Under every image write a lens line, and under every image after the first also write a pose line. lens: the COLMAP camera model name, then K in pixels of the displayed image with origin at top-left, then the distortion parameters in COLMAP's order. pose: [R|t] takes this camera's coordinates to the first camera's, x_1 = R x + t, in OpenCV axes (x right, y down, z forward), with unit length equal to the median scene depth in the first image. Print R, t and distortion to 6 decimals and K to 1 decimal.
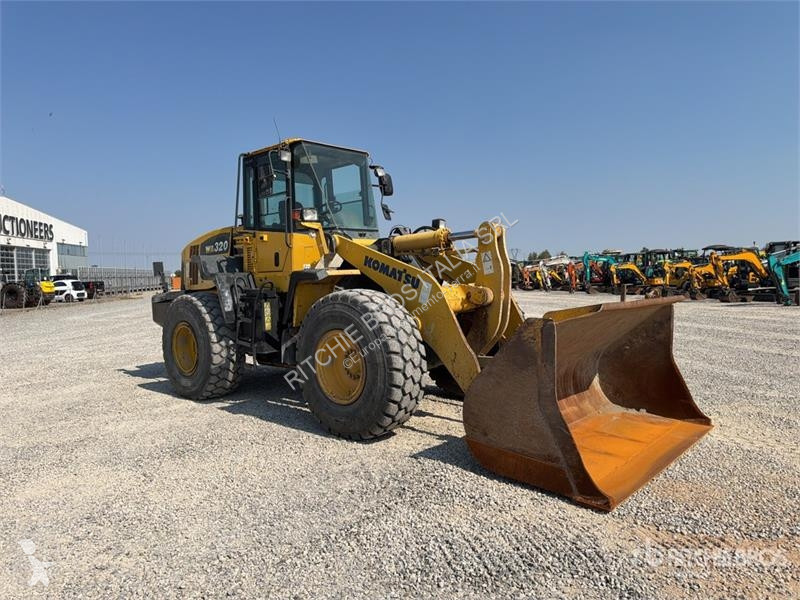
lens RADIAL K [[573.4, 0, 402.1], [0, 573.4, 315.9], [0, 0, 1]] dist [0.068555, -0.090417]
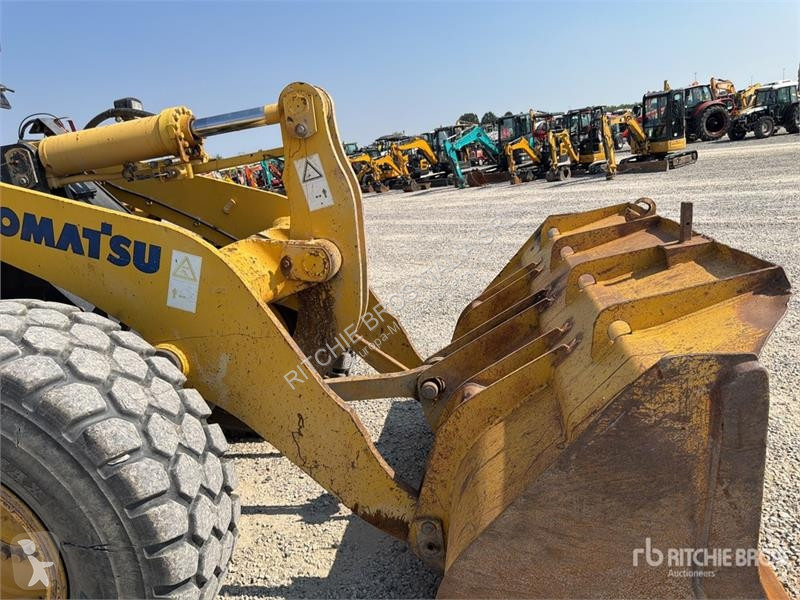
lens RADIAL K [[573.4, 0, 394.5], [0, 573.4, 303.3], [0, 0, 1]] dist [0.068555, -0.090417]
pose [[0.843565, -0.214927, 0.492142, -0.026275], [0.144274, 0.973430, 0.177819, -0.058298], [-0.517284, -0.078999, 0.852160, 0.480661]]
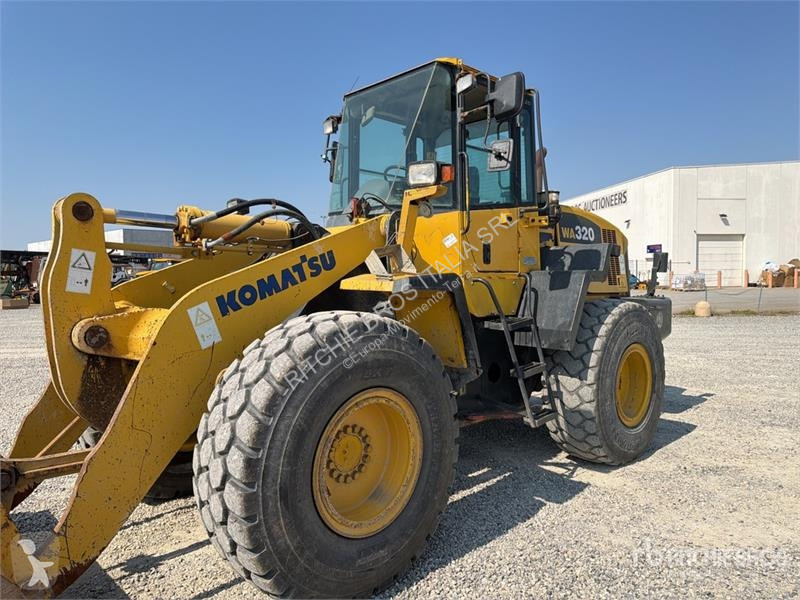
lens RADIAL K [[573.4, 0, 399.0], [0, 573.4, 298.5], [0, 0, 1]] dist [0.068555, -0.090417]
pose [[0.049351, 0.033968, 0.998204, -1.197106], [0.061999, 0.997390, -0.037006, -0.034982], [-0.996855, 0.063714, 0.047117, 1.400270]]
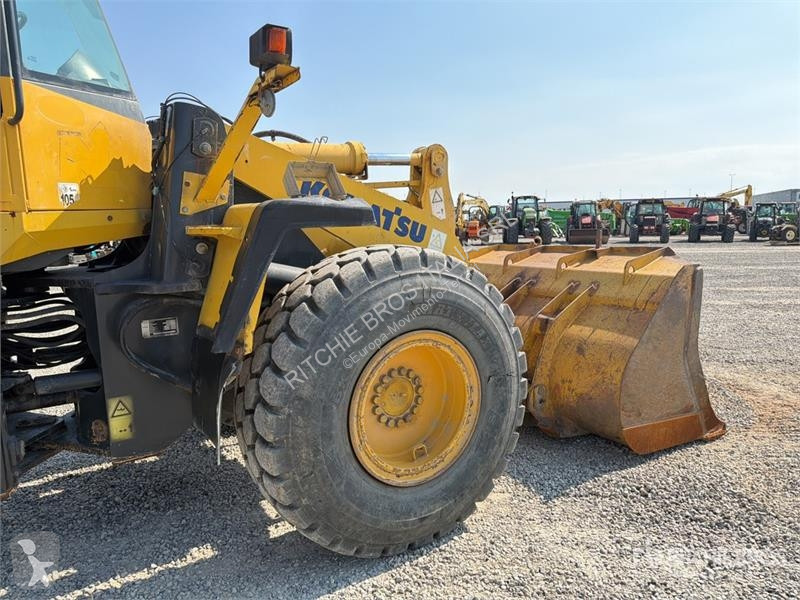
lens RADIAL K [[573.4, 0, 396.9], [0, 573.4, 302.3], [0, 0, 1]] dist [0.068555, -0.090417]
pose [[0.262680, -0.112718, 0.958276, -0.442017], [0.078698, 0.992347, 0.095153, -0.035568], [-0.961668, 0.050419, 0.269541, 0.698722]]
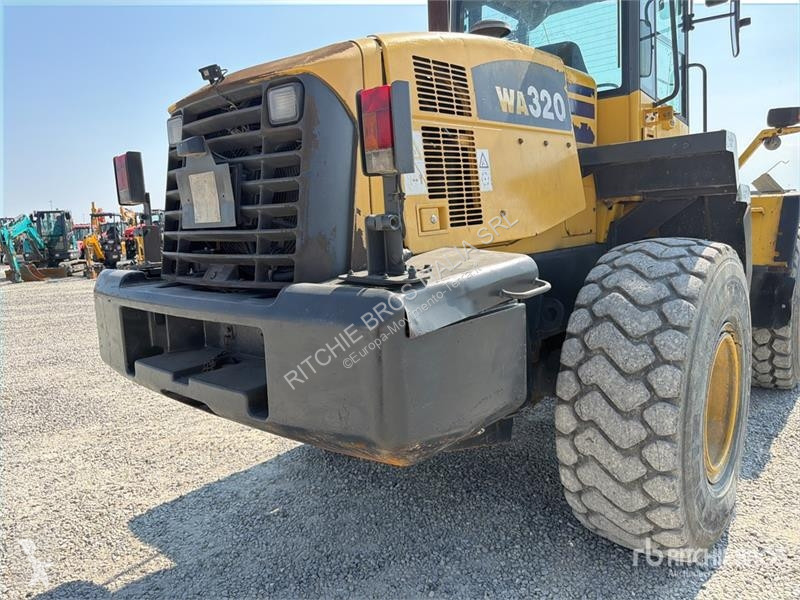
lens RADIAL K [[573.4, 0, 391.6], [0, 573.4, 299.7], [0, 0, 1]] dist [0.068555, -0.090417]
pose [[-0.033030, -0.099390, 0.994500, -0.760838], [0.110108, 0.988624, 0.102460, -0.063585], [-0.993371, 0.112886, -0.021711, 1.295442]]
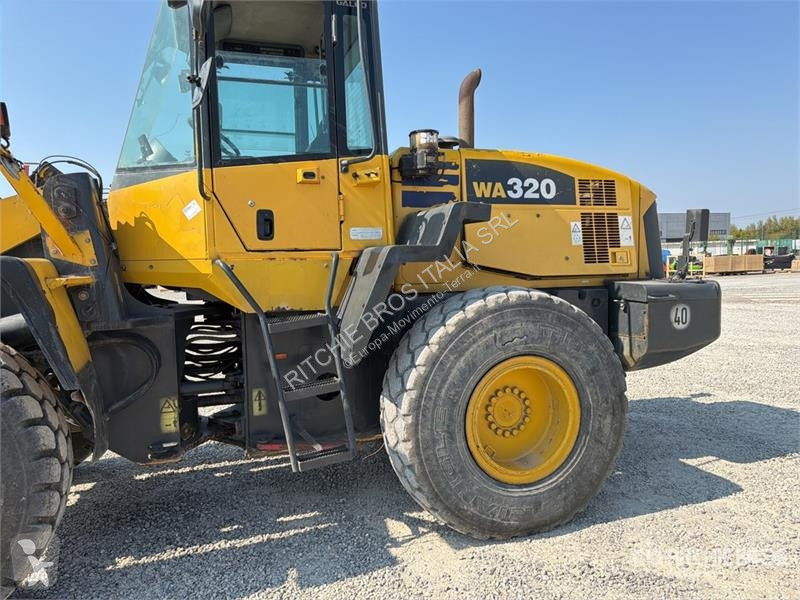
lens RADIAL K [[573.4, 0, 396.9], [0, 573.4, 309.9], [0, 0, 1]] dist [0.068555, -0.090417]
pose [[0.472805, -0.014640, 0.881045, -0.920931], [0.048946, 0.998755, -0.009670, -0.025019], [-0.879806, 0.047696, 0.472933, 1.025976]]
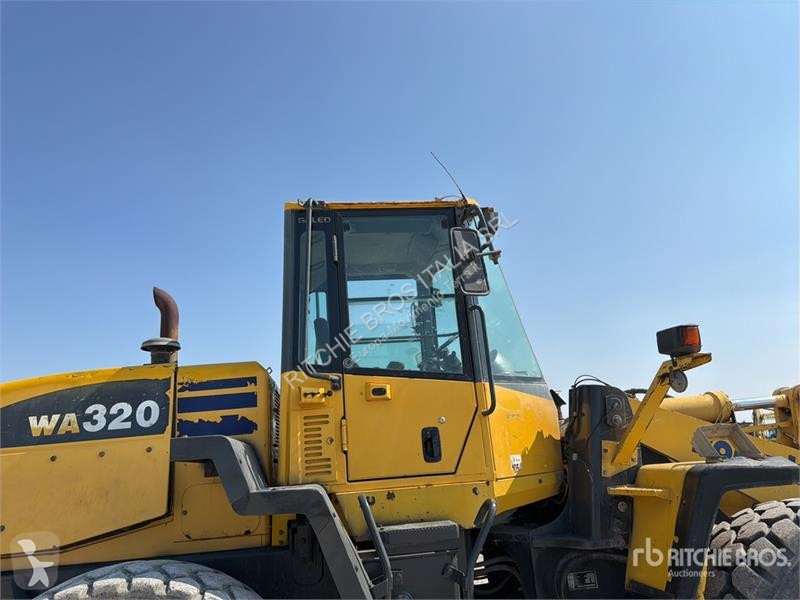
lens RADIAL K [[573.4, 0, 393.7], [0, 573.4, 304.0], [0, 0, 1]] dist [0.068555, -0.090417]
pose [[0.652149, 0.186024, 0.734913, -0.562811], [0.096350, 0.941225, -0.323746, -0.062262], [-0.751943, 0.281940, 0.595896, 0.746832]]
